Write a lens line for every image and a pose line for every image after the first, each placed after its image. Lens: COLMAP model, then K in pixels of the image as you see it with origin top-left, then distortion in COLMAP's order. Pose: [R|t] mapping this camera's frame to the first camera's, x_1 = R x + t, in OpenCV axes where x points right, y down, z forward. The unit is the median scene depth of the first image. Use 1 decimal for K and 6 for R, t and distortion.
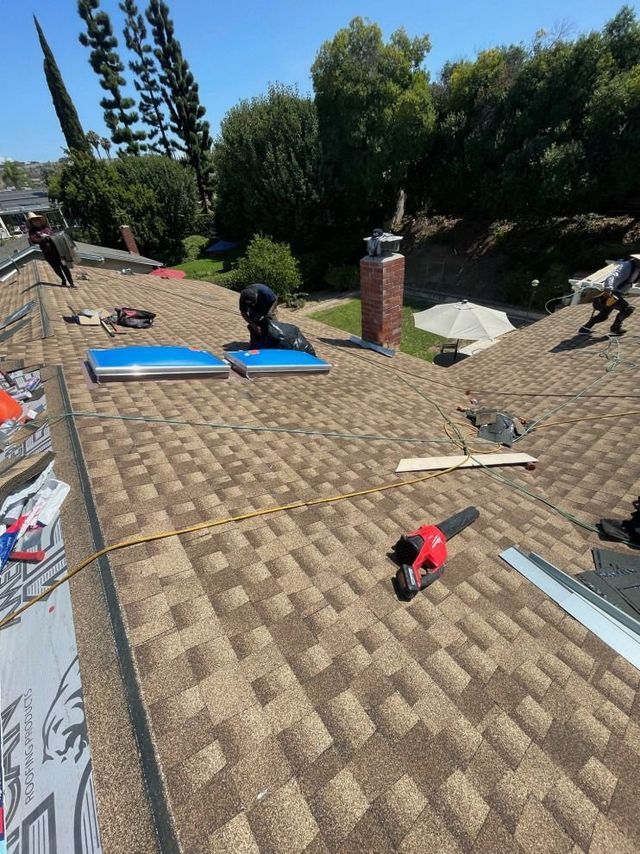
lens RADIAL K [[347.3, 0, 322.0], [0, 347.3, 427.1], [0, 0, 1]] dist [-0.000923, -0.000010]
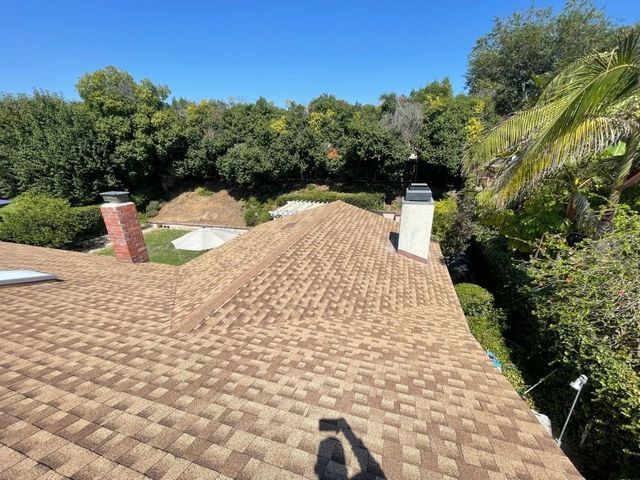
lens RADIAL K [[260.3, 0, 319.9], [0, 260.3, 238.1], [0, 0, 1]] dist [-0.000923, -0.000010]
pose [[0.805492, -0.117802, 0.580780, 0.098843], [0.297146, 0.928224, -0.223841, 0.078097], [-0.512724, 0.352879, 0.782682, -0.135275]]
